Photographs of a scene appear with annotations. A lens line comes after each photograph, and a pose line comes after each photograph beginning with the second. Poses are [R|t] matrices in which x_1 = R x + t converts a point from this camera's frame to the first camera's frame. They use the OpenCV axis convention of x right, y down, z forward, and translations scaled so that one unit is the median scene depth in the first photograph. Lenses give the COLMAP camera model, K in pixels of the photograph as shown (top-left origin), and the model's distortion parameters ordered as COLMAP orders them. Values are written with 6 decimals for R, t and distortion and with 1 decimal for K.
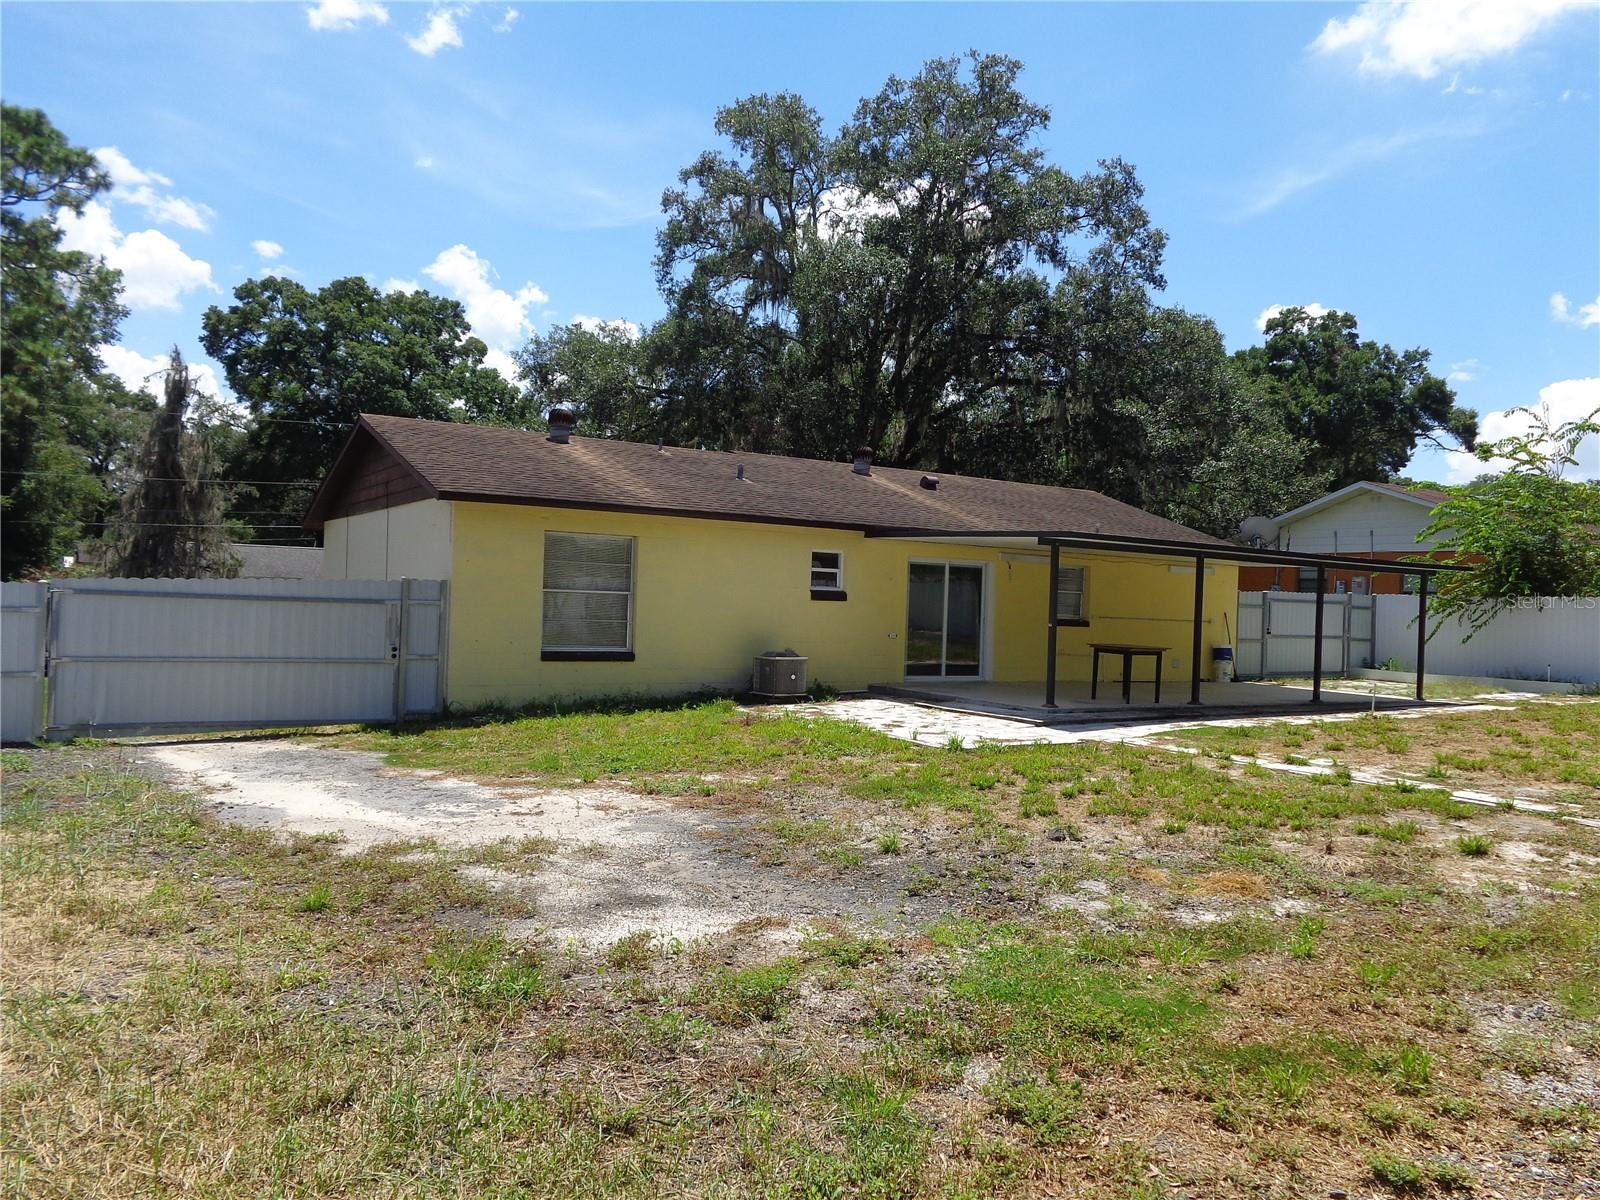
lens RADIAL K [[1194.9, 0, 802.9], [0, 1194.9, 592.0], [0, 0, 1]] dist [-0.002559, 0.003247]
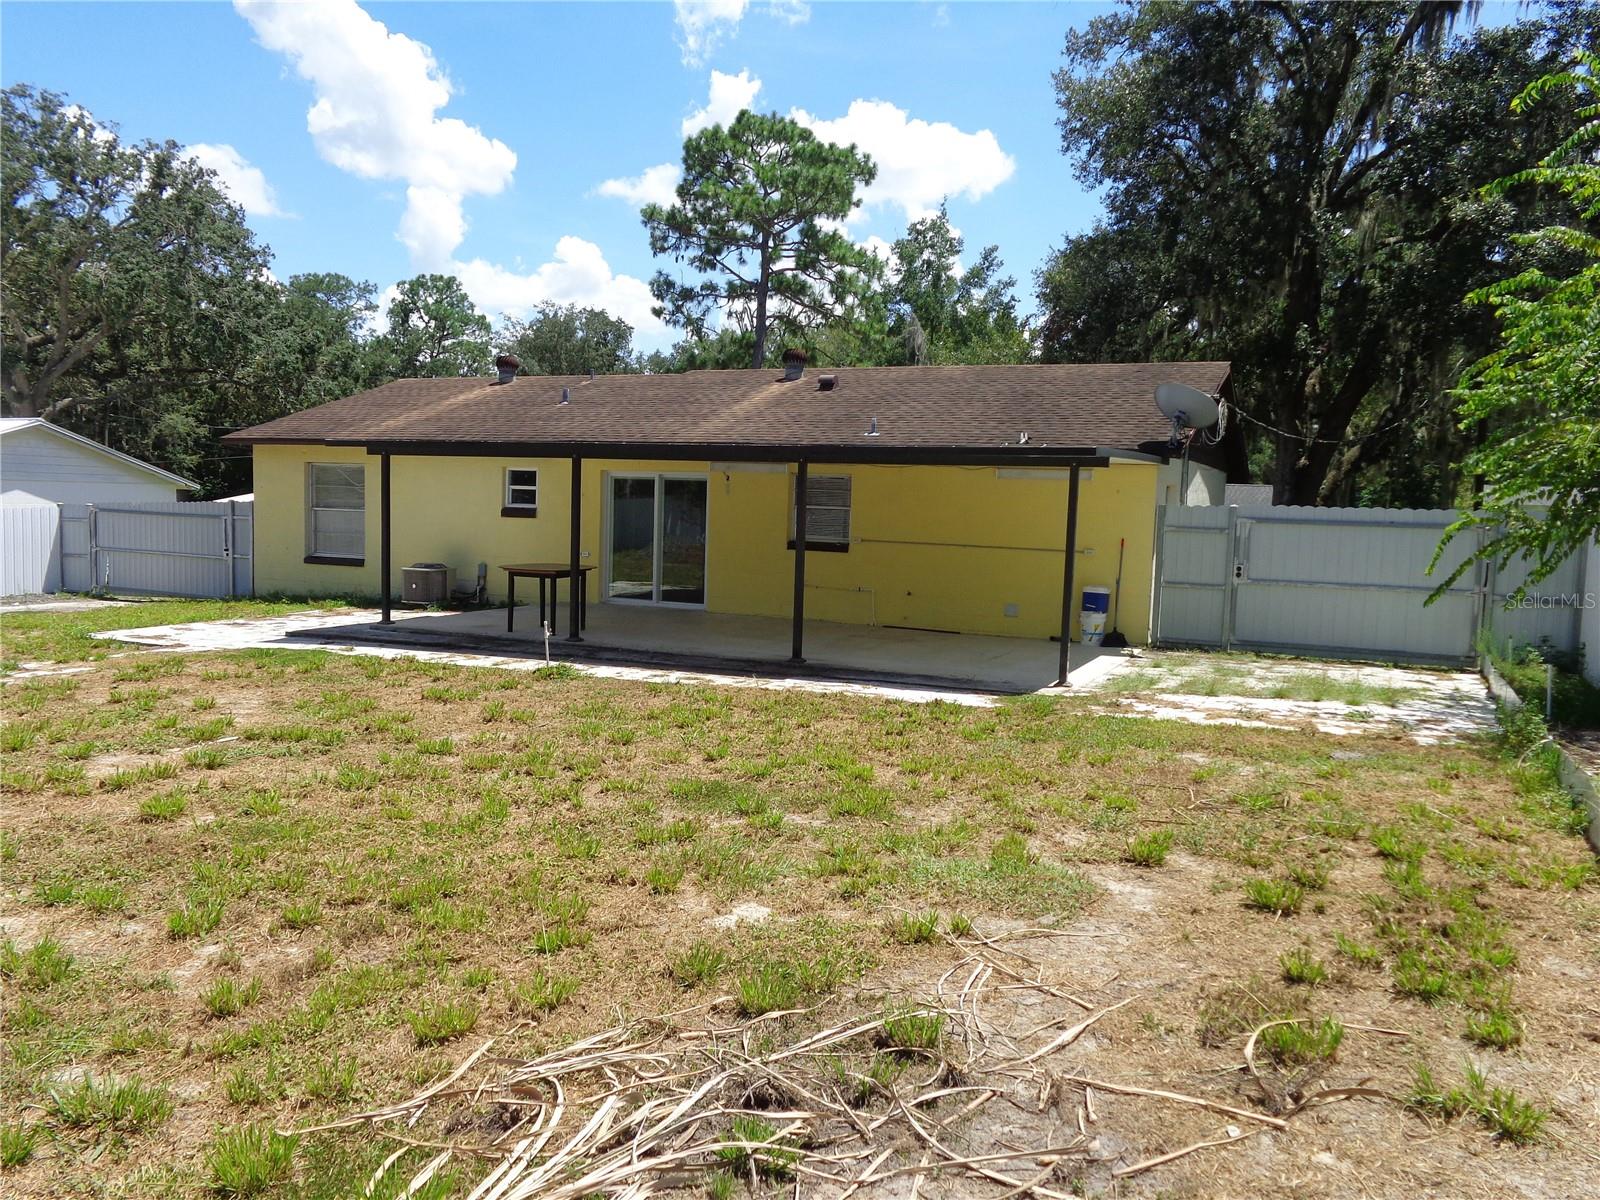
lens RADIAL K [[1194.9, 0, 802.9], [0, 1194.9, 592.0], [0, 0, 1]] dist [-0.002559, 0.003247]
pose [[0.567954, 0.050175, -0.821529, 0.856319], [-0.002635, 0.998246, 0.059146, 0.008230], [0.823056, -0.031427, 0.567090, 0.518256]]
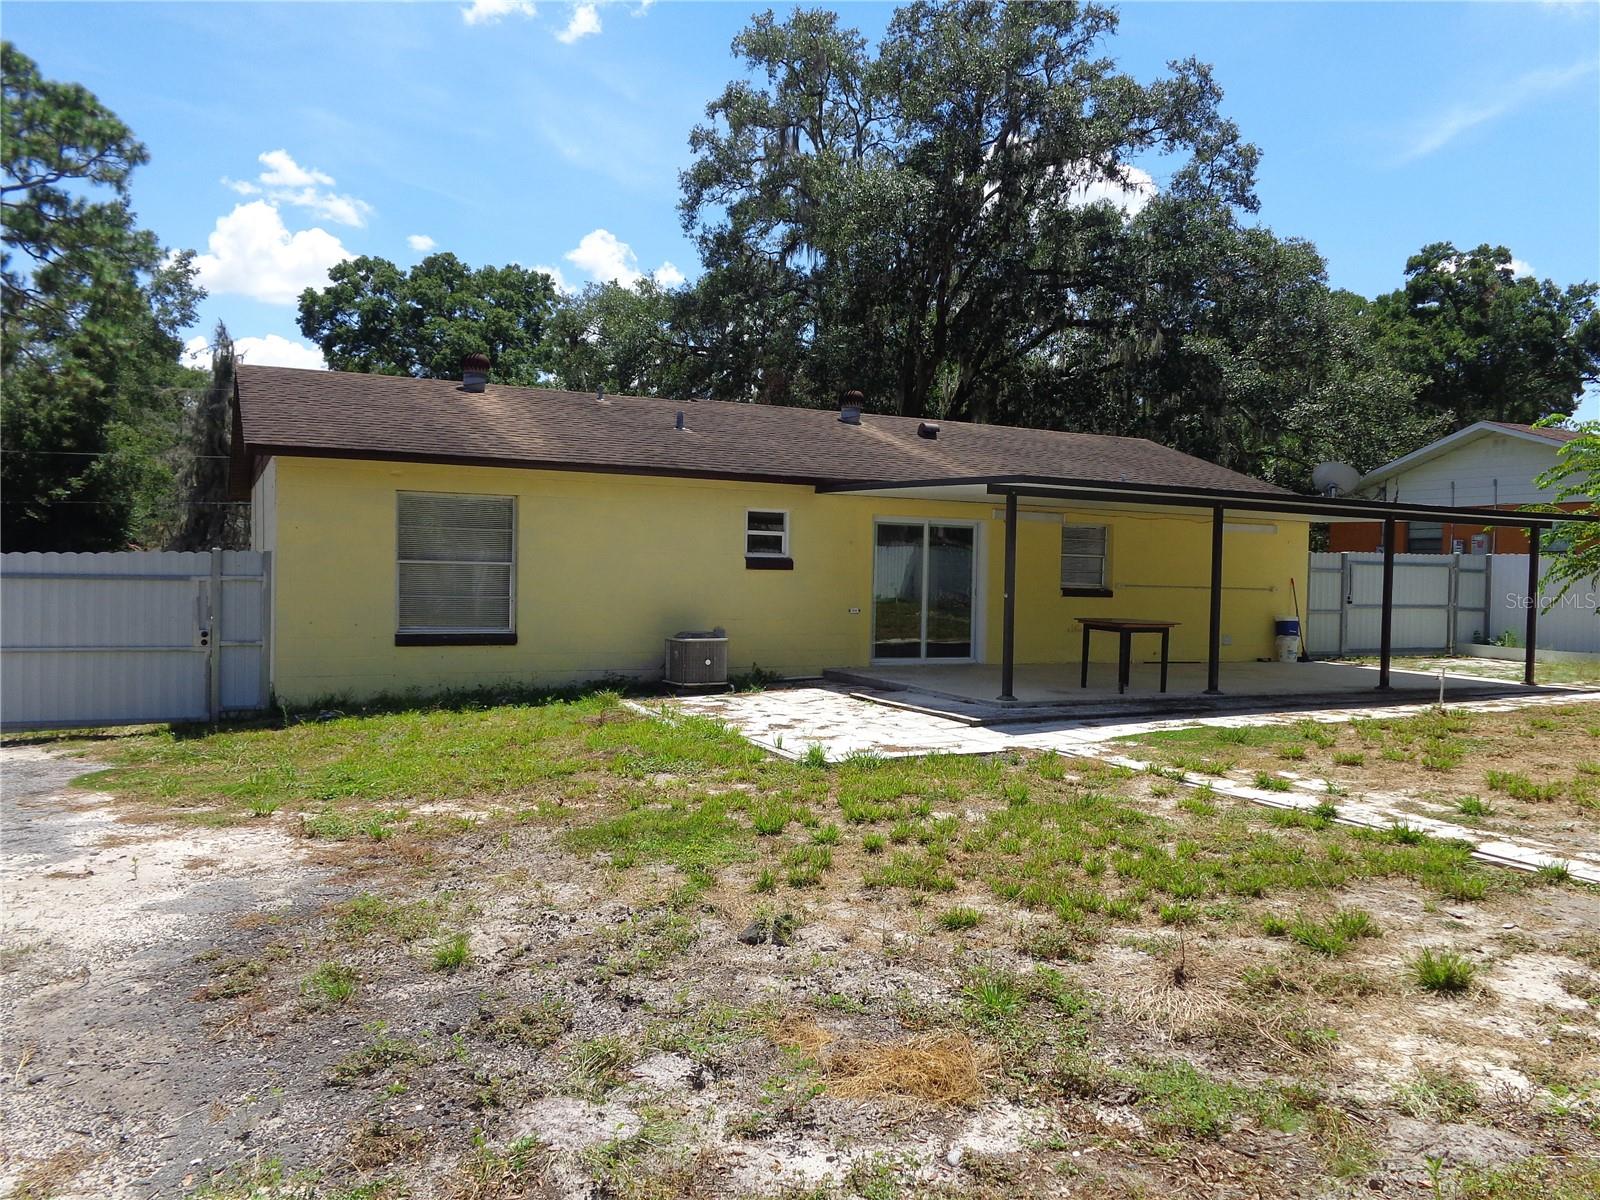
lens RADIAL K [[1200.7, 0, 805.9], [0, 1200.7, 592.3], [0, 0, 1]] dist [0.001505, 0.004166]
pose [[0.994162, -0.011923, -0.107233, 0.115705], [0.014293, 0.999670, 0.021367, 0.004591], [0.106942, -0.022775, 0.994004, 0.142987]]
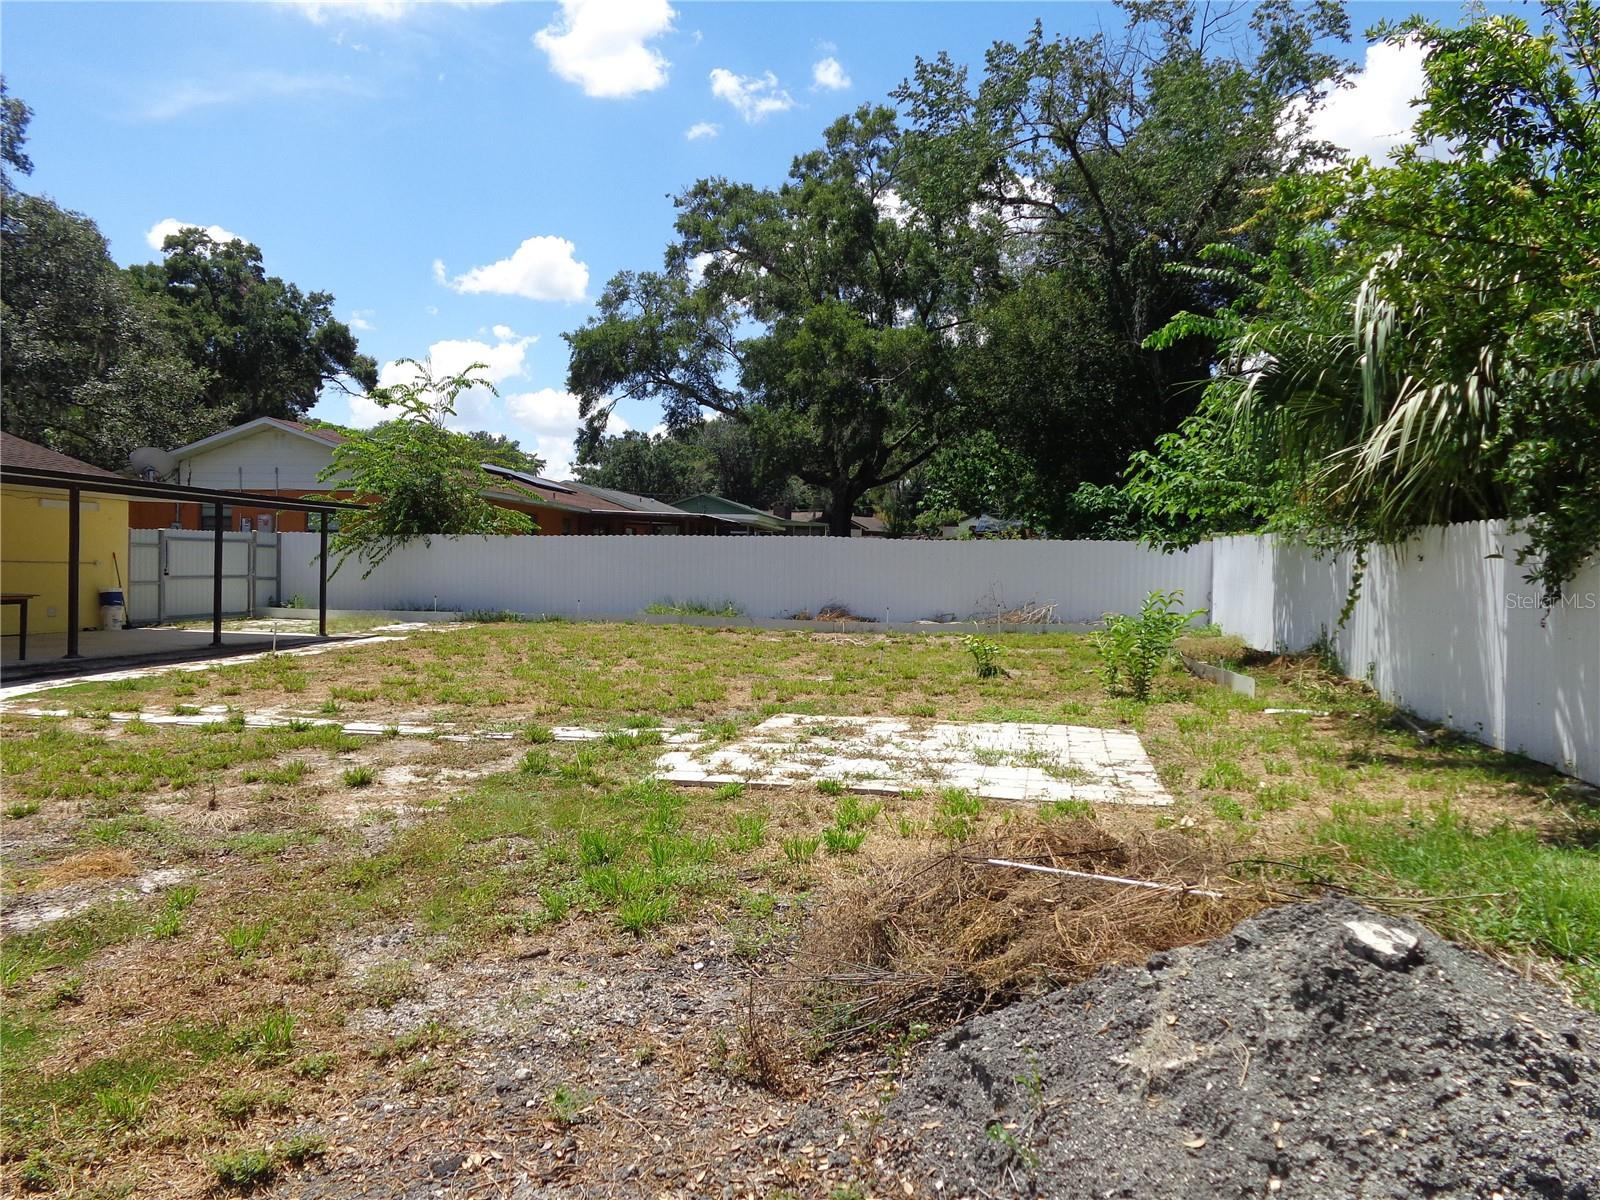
lens RADIAL K [[1200.7, 0, 805.9], [0, 1200.7, 592.3], [0, 0, 1]] dist [0.001505, 0.004166]
pose [[0.658096, -0.038125, 0.751968, 0.016766], [-0.000652, 0.998688, 0.051205, 0.000566], [-0.752934, -0.034188, 0.657207, 0.014862]]
